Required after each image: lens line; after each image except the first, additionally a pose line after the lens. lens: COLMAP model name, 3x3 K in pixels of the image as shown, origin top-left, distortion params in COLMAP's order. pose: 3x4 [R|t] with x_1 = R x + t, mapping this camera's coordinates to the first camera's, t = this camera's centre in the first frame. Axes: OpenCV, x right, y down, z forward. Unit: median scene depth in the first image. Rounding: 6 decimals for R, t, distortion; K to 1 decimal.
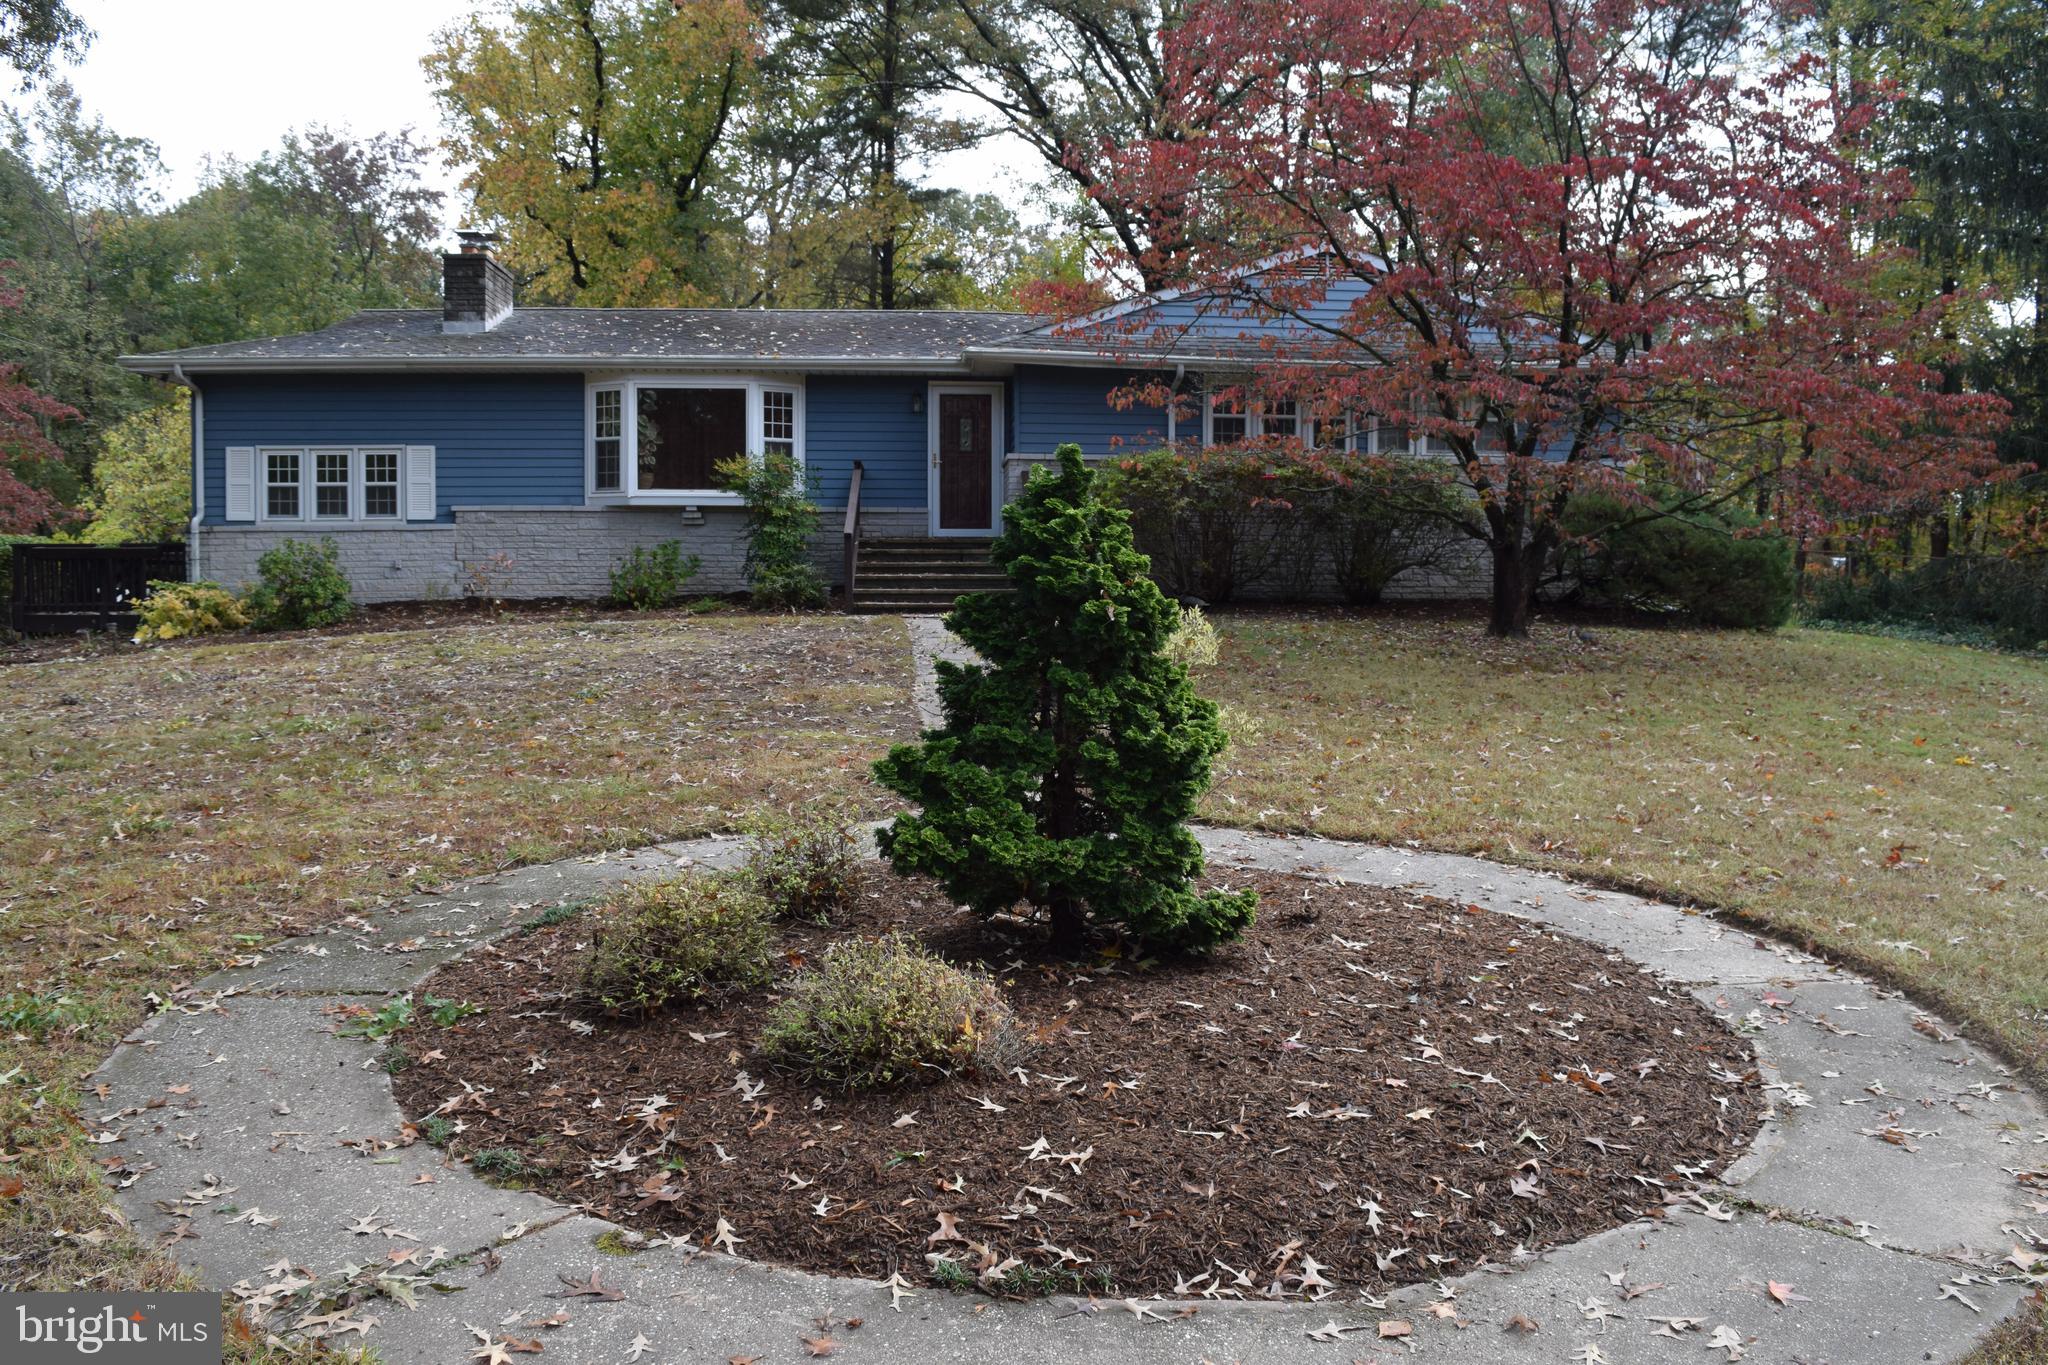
lens RADIAL K [[1607.2, 0, 1024.0], [0, 1607.2, 682.5], [0, 0, 1]] dist [-0.096296, 0.019475]
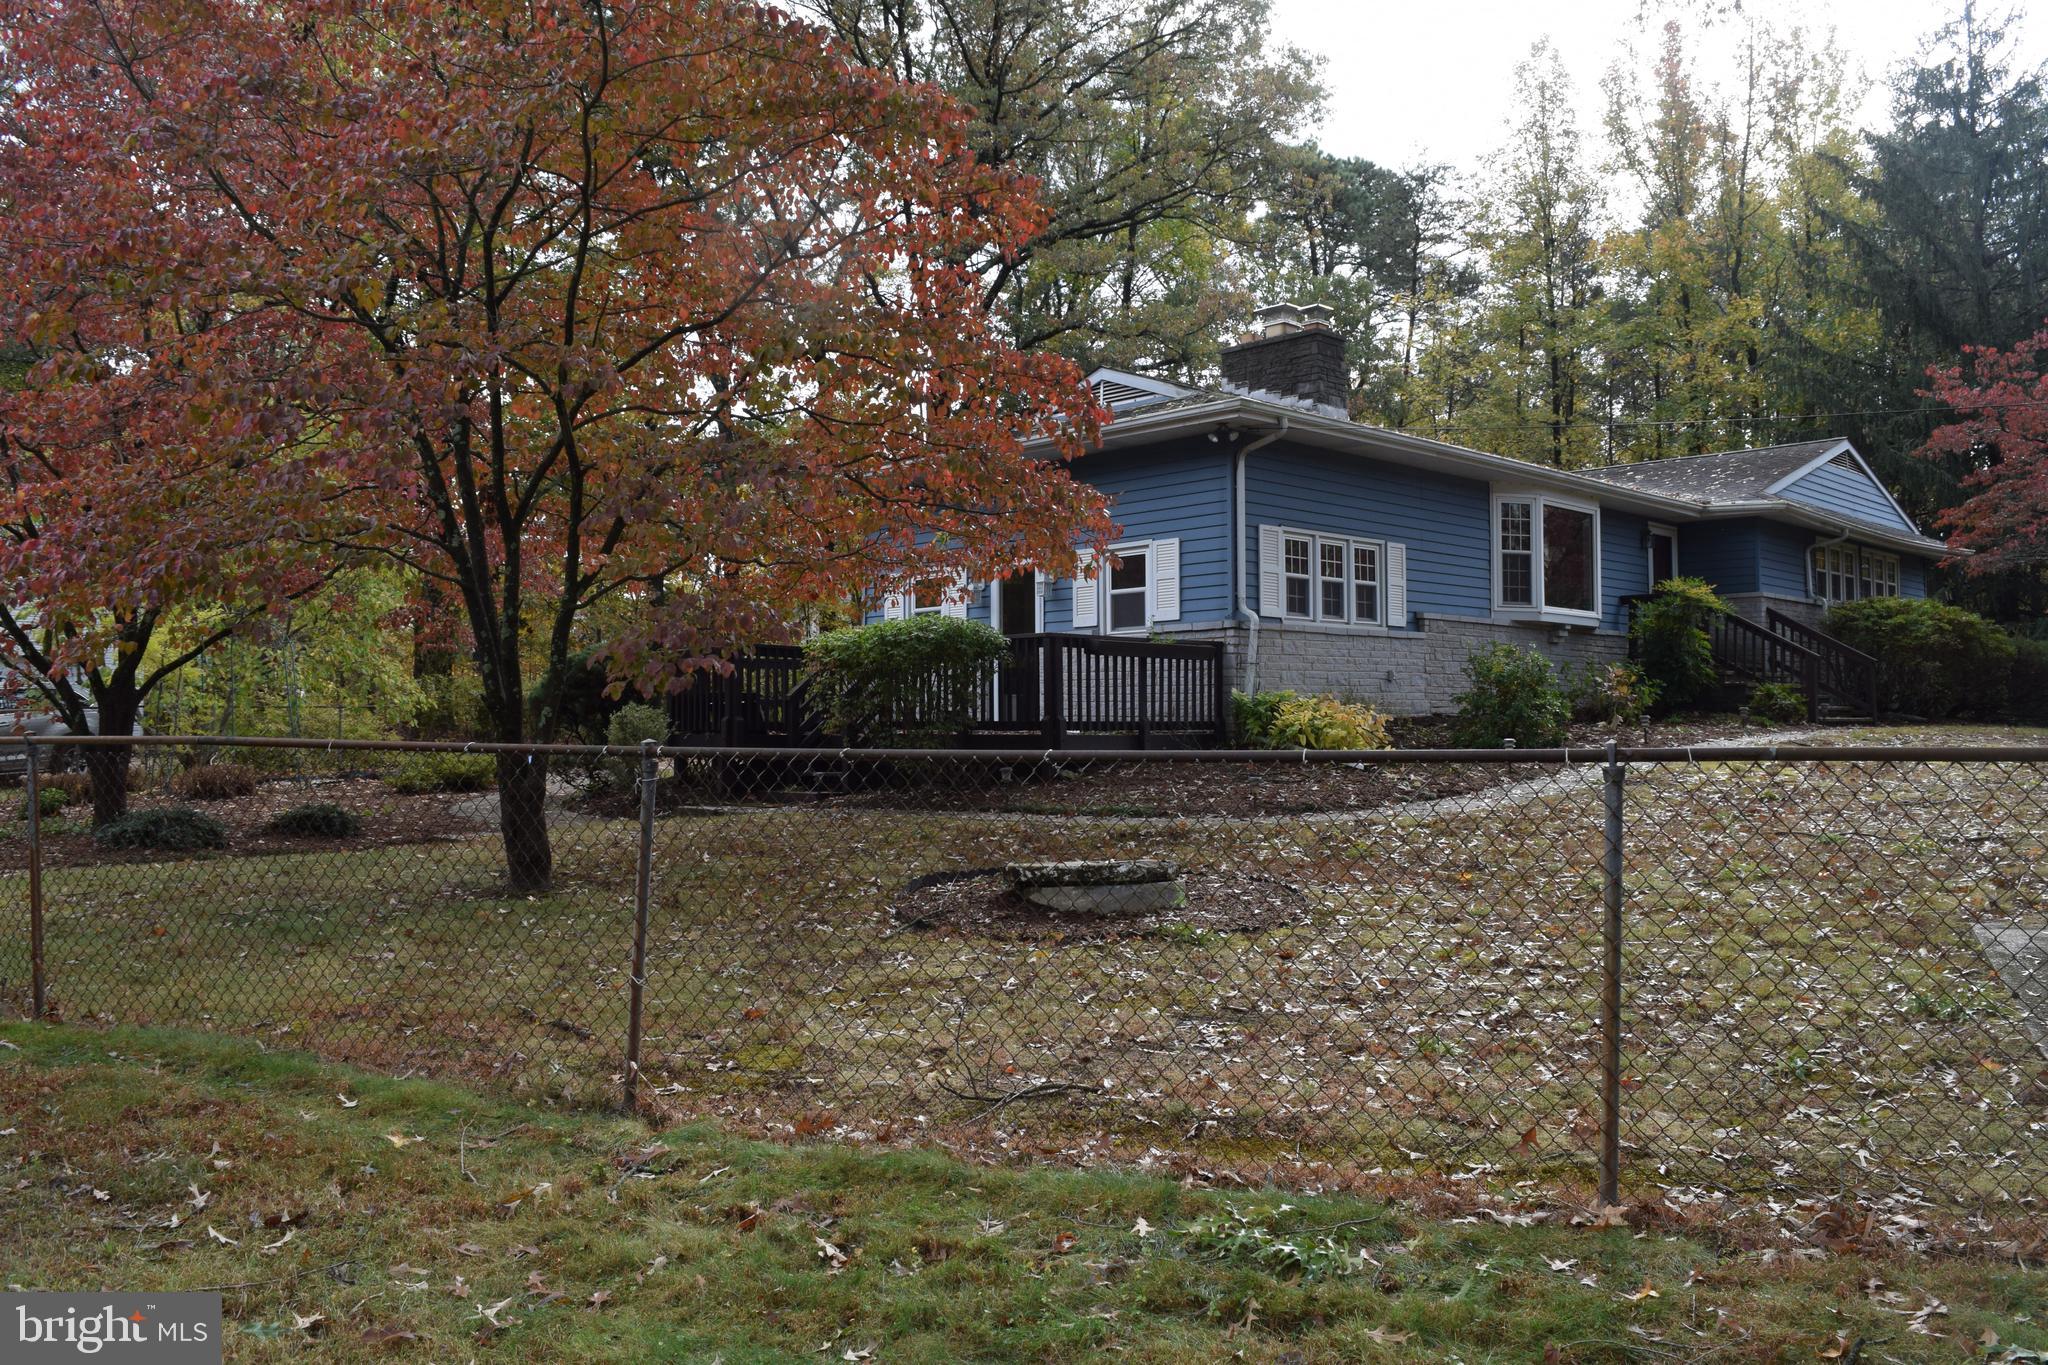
lens RADIAL K [[1607.2, 0, 1024.0], [0, 1607.2, 682.5], [0, 0, 1]] dist [-0.096296, 0.019475]
pose [[0.754234, 0.011716, 0.656501, -1.413648], [0.037527, 0.997437, -0.060915, -0.030989], [-0.655533, 0.070581, 0.751861, 0.586459]]
